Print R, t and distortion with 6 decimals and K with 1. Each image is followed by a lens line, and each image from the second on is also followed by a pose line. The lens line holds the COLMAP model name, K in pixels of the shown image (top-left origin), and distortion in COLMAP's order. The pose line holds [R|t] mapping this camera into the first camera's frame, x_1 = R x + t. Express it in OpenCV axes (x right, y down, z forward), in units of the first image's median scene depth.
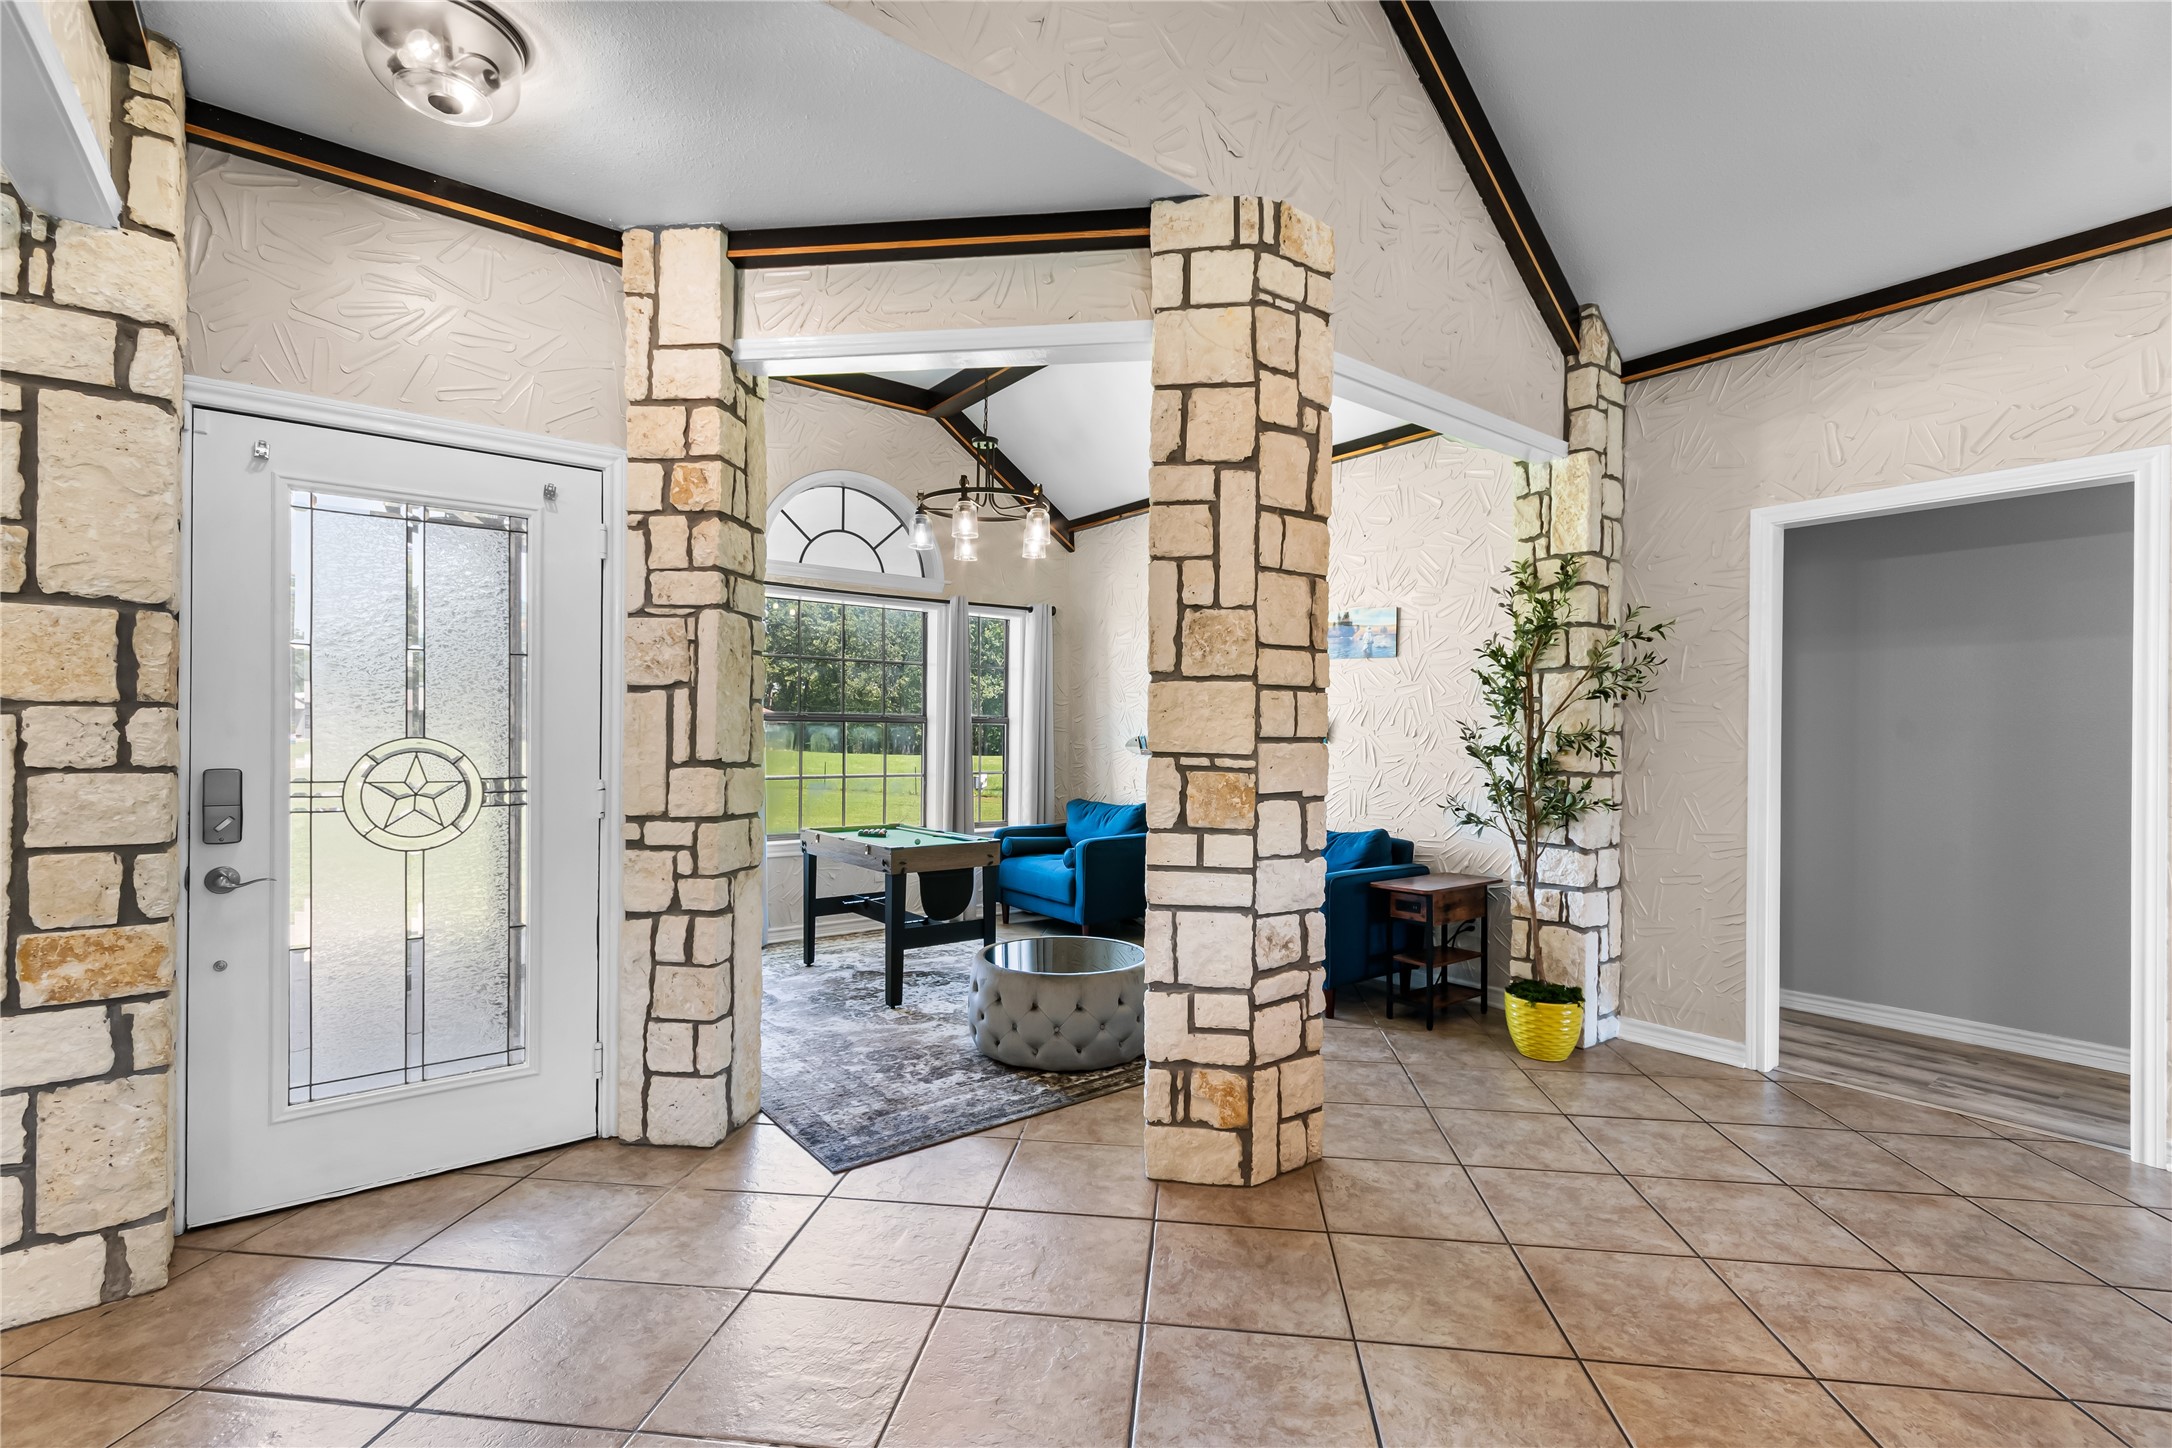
lens RADIAL K [[962.0, 0, 1098.3], [0, 962.0, 732.5], [0, 0, 1]] dist [0.003072, 0.000419]
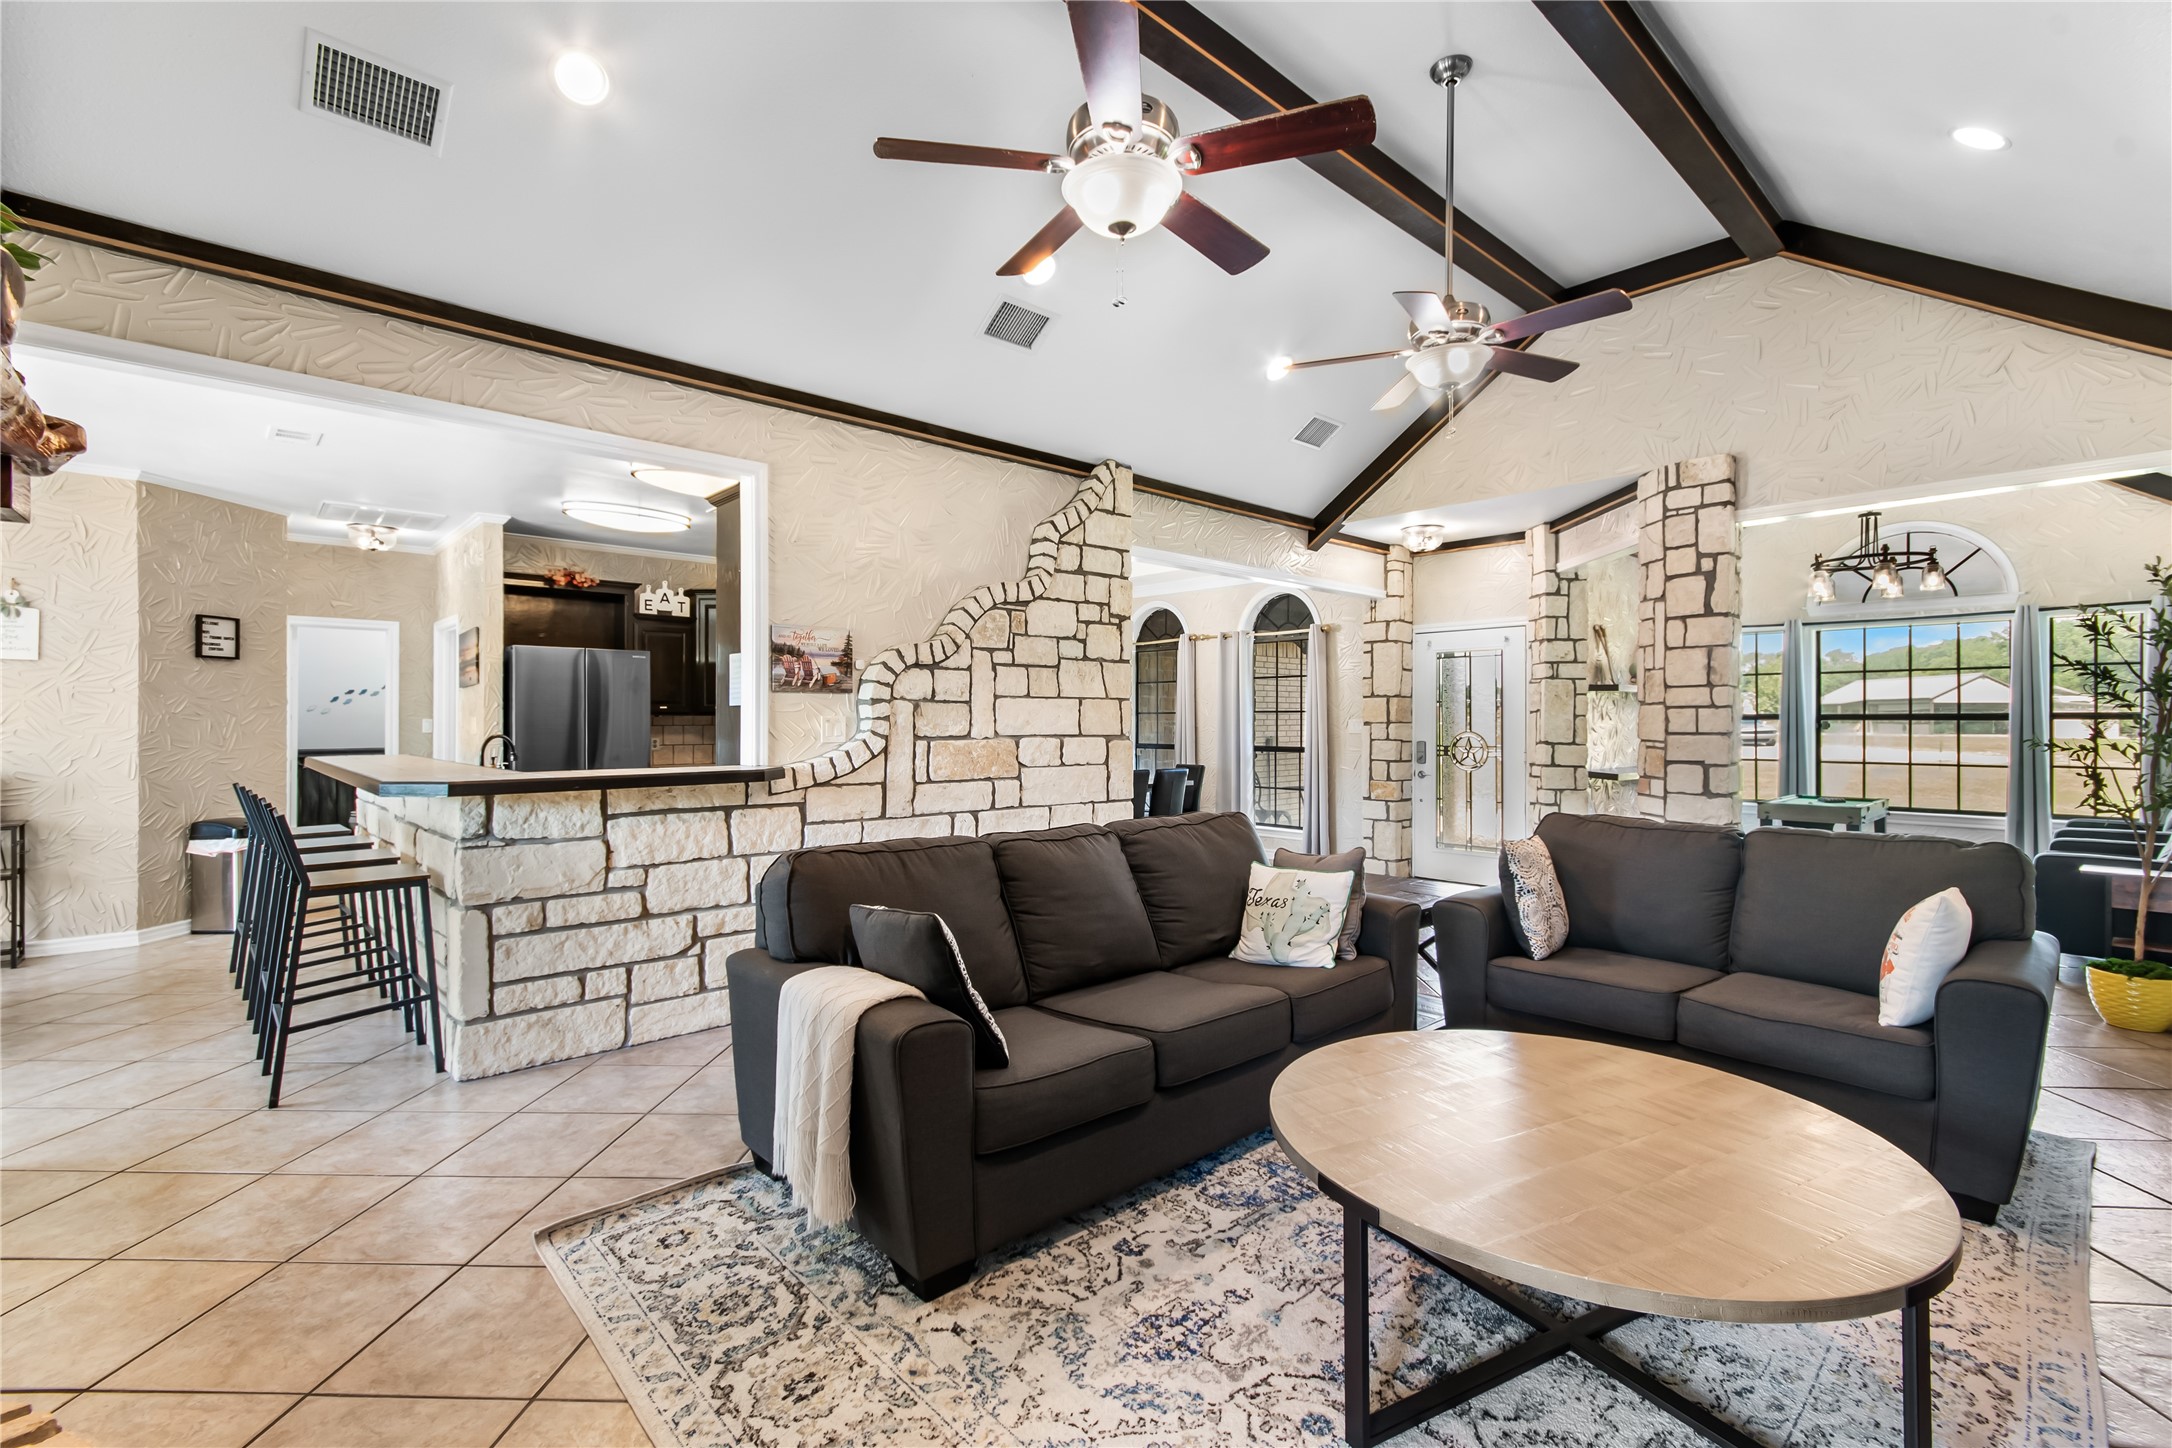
lens RADIAL K [[962.0, 0, 1098.3], [0, 962.0, 732.5], [0, 0, 1]] dist [0.003072, 0.000419]
pose [[0.094634, 0.001807, -0.995511, 1.319263], [0.002468, 0.999995, 0.002050, -0.001247], [0.995509, -0.002651, 0.094629, -0.243523]]
